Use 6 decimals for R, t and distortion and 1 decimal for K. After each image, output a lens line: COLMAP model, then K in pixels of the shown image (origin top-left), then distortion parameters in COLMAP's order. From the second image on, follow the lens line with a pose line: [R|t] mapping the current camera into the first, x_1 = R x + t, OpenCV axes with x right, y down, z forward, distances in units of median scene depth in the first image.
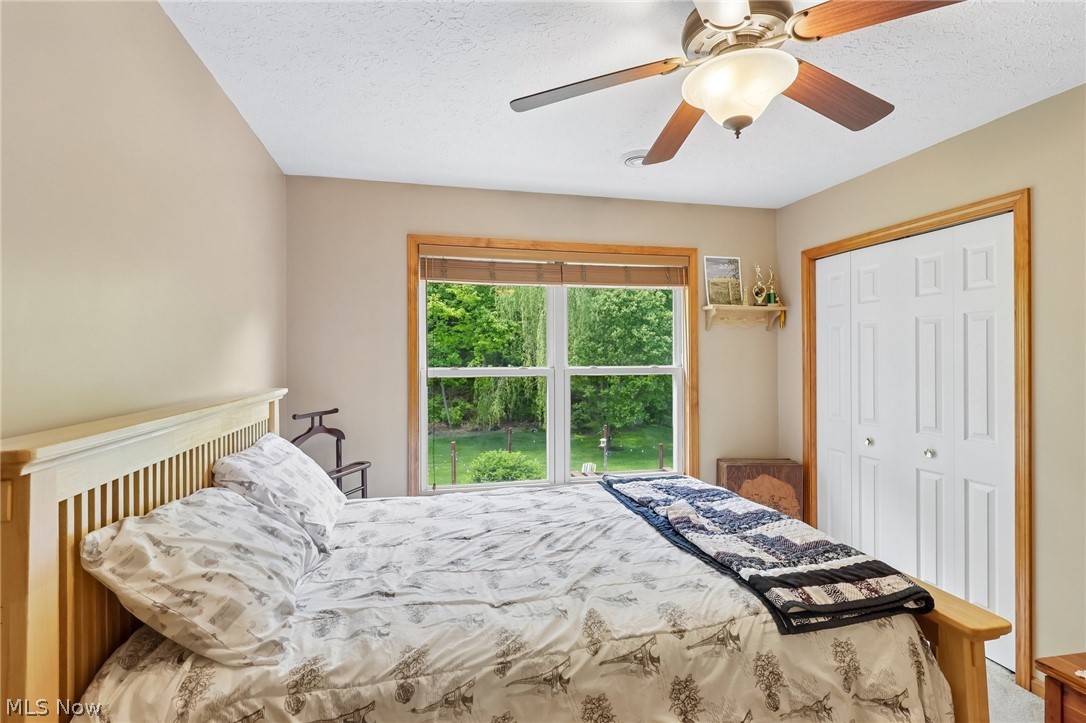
lens RADIAL K [[505.9, 0, 545.4], [0, 505.9, 357.4], [0, 0, 1]] dist [-0.007674, 0.002435]
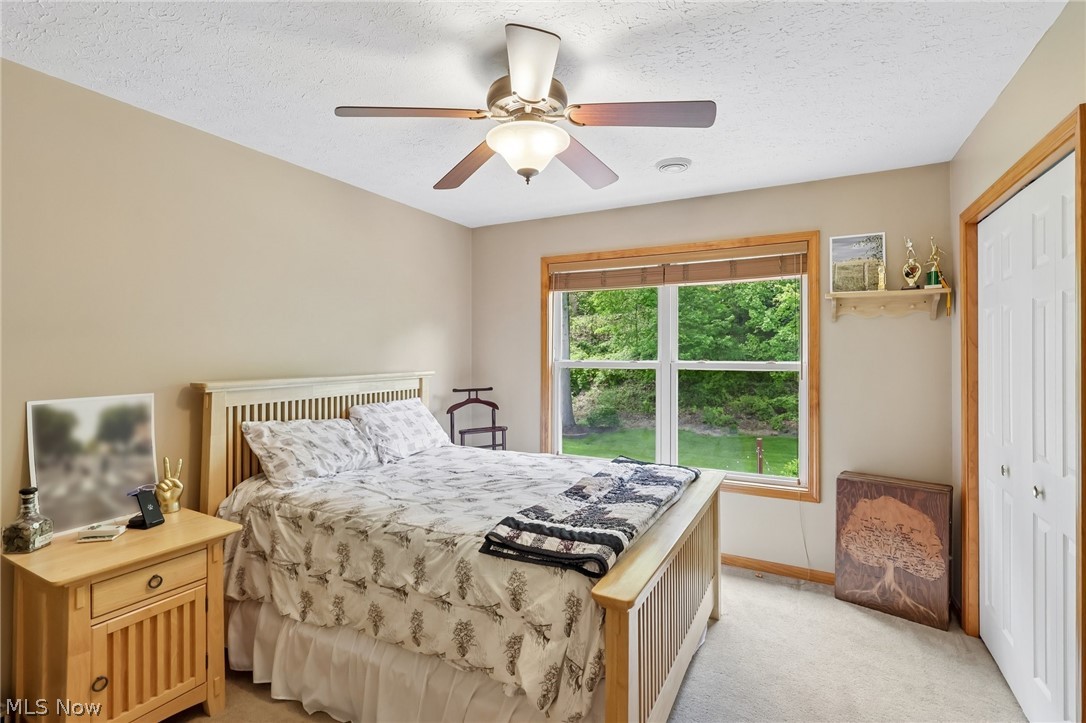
lens RADIAL K [[505.9, 0, 557.9], [0, 505.9, 355.9], [0, 0, 1]] dist [-0.007674, 0.002435]
pose [[0.760596, 0.009260, -0.649160, 0.757185], [-0.003738, 0.999944, 0.009884, -0.003148], [0.649215, -0.005092, 0.760588, 0.040329]]
